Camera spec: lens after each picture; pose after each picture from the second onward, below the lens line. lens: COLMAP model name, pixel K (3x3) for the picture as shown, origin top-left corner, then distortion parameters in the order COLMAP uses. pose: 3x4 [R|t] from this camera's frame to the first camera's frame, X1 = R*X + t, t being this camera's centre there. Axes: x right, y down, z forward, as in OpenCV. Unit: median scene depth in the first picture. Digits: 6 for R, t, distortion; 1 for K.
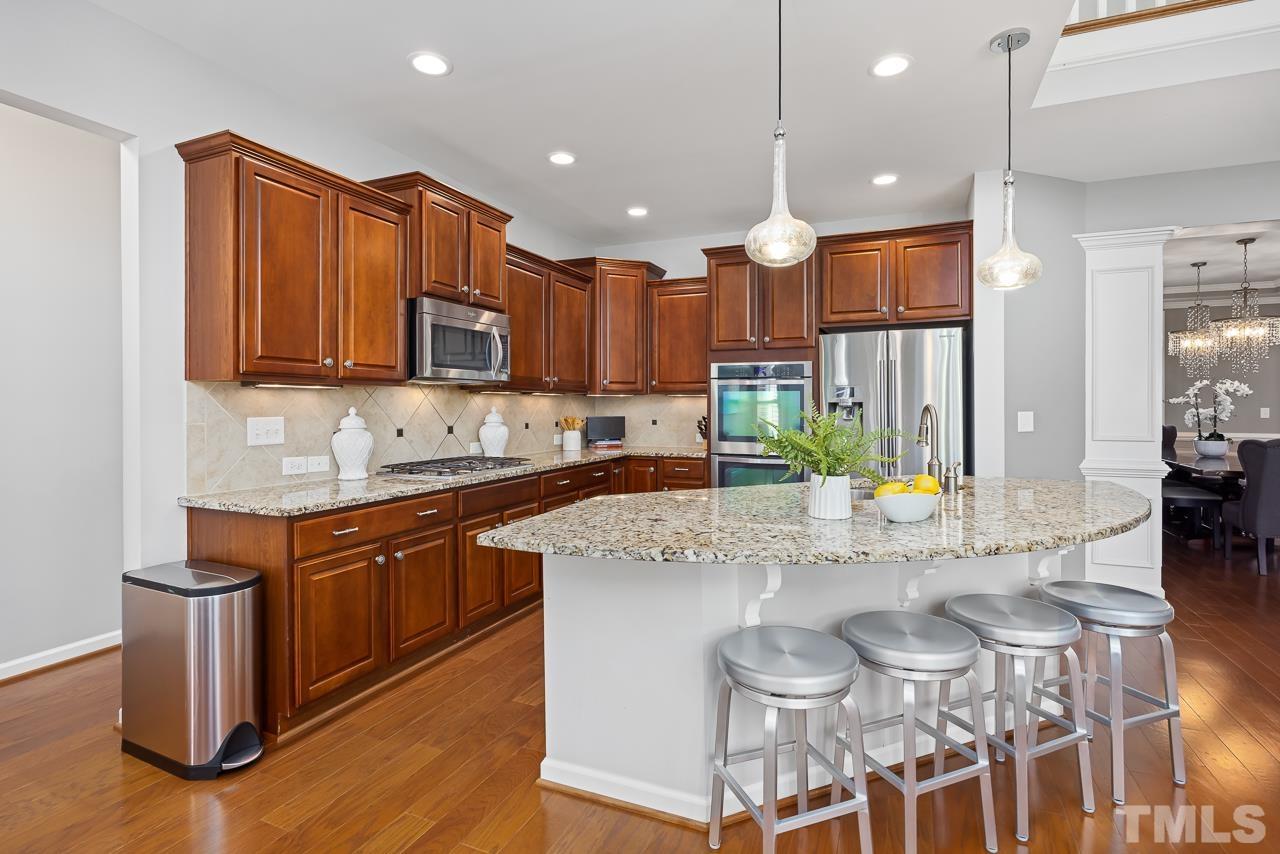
lens RADIAL K [[621.3, 0, 644.0], [0, 621.3, 412.7], [0, 0, 1]] dist [0.000115, 0.000417]
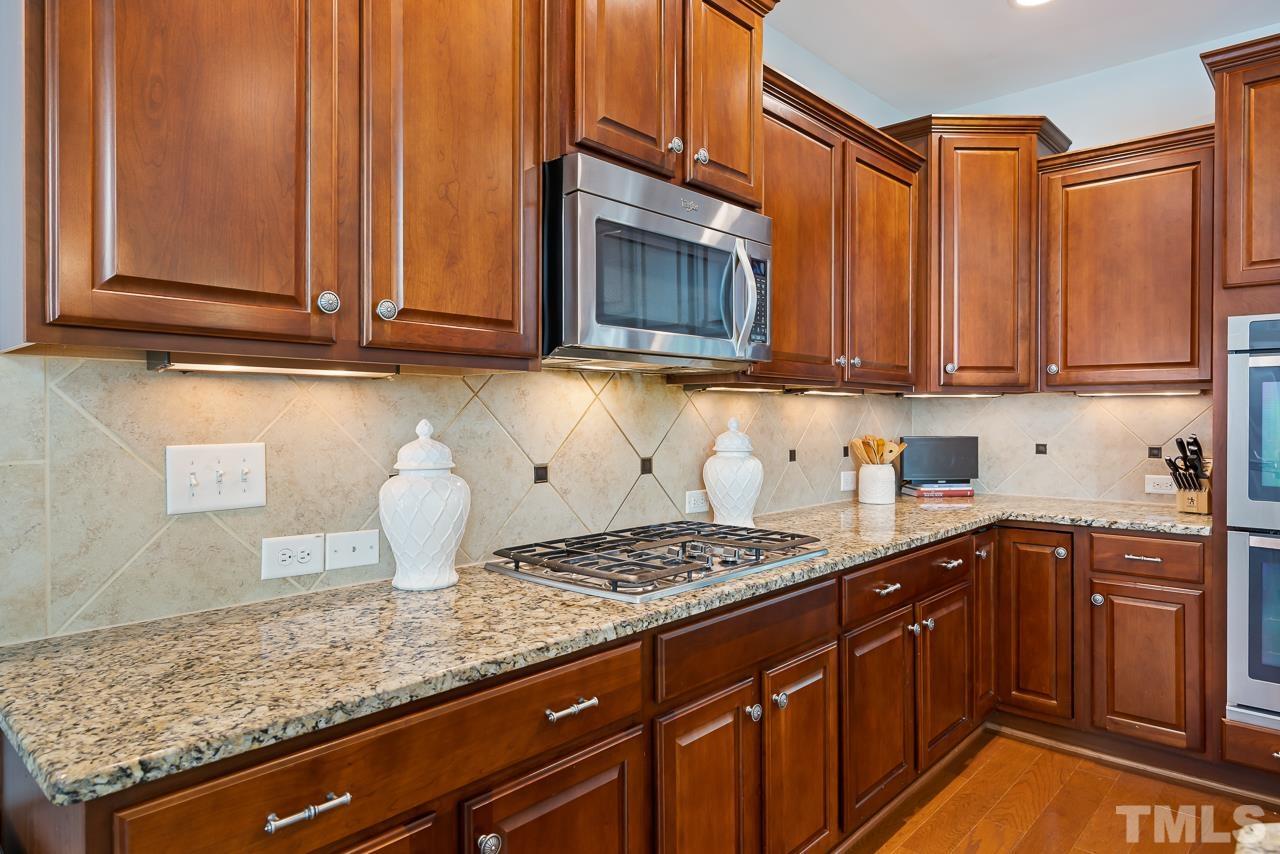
lens RADIAL K [[769.2, 0, 638.8], [0, 769.2, 421.8], [0, 0, 1]] dist [0.000897, 0.001426]
pose [[0.944991, 0.002479, -0.327088, -0.125249], [-0.003355, 0.999992, -0.002112, -0.005652], [0.327080, 0.003093, 0.944992, 0.445900]]
